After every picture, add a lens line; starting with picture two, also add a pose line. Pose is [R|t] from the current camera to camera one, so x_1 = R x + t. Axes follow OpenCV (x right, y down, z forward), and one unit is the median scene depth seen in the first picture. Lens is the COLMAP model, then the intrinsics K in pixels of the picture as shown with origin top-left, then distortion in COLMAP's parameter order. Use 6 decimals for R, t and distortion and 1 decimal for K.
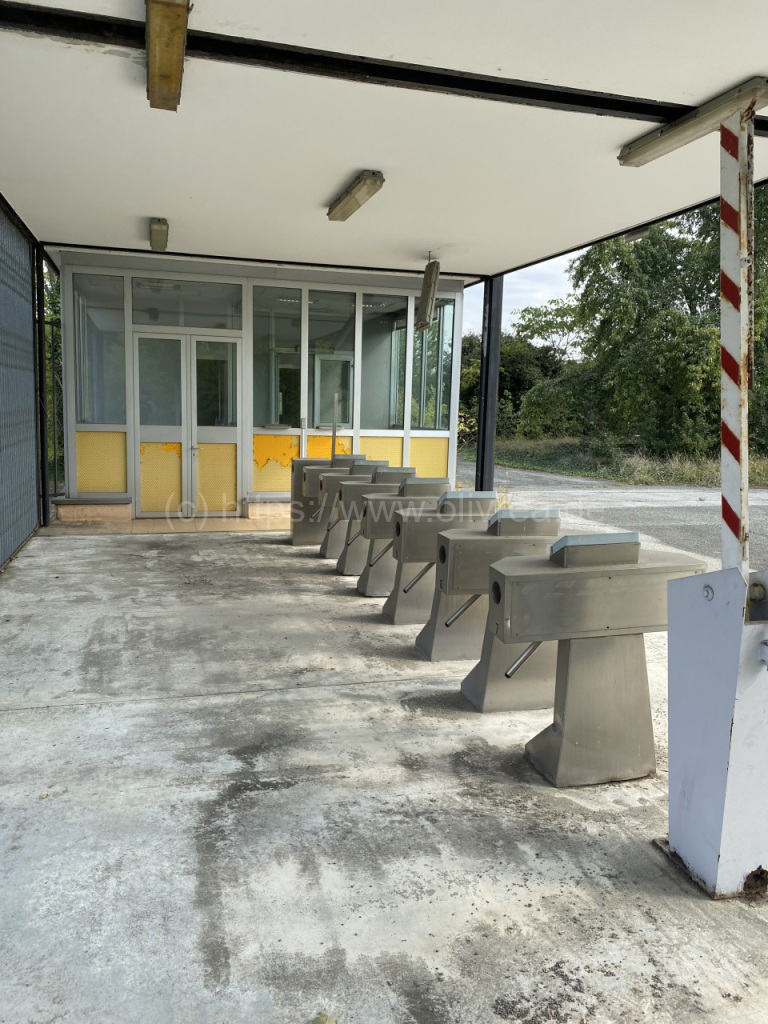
lens RADIAL K [[778.9, 0, 383.0], [0, 778.9, 512.2], [0, 0, 1]] dist [0.001218, -0.008556]
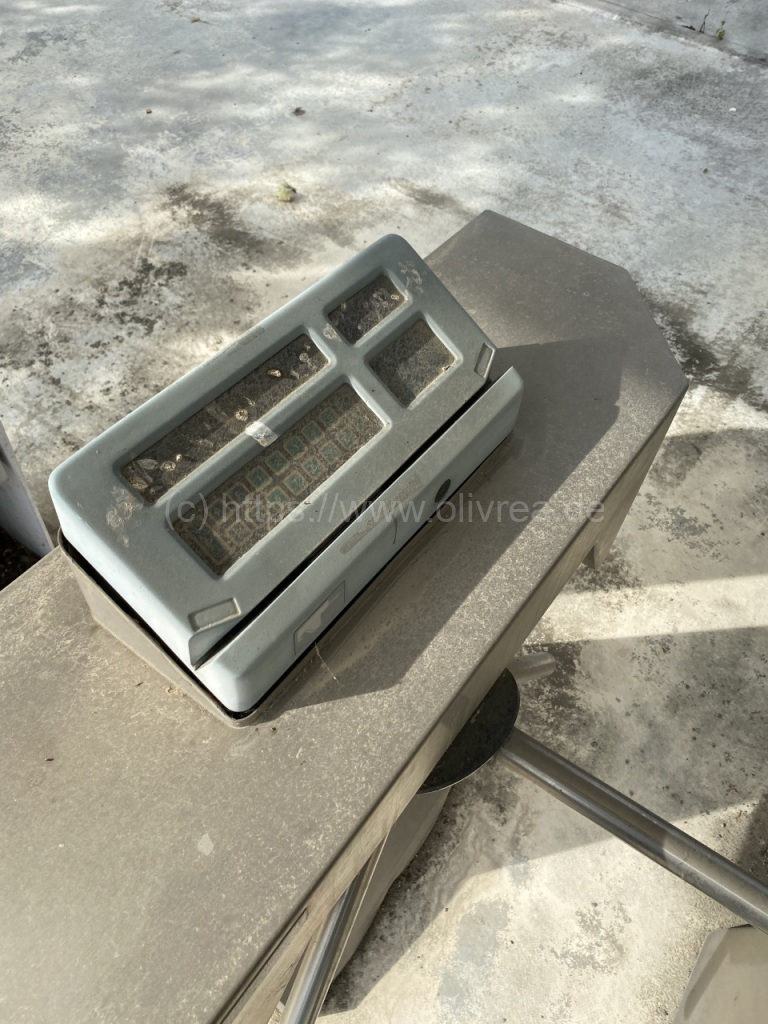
lens RADIAL K [[778.9, 0, 383.9], [0, 778.9, 511.8], [0, 0, 1]] dist [0.001218, -0.008556]
pose [[-0.764758, 0.492993, -0.414854, 0.513530], [-0.156025, 0.483007, 0.861604, -0.152848], [0.625142, 0.723645, -0.292464, 1.634373]]
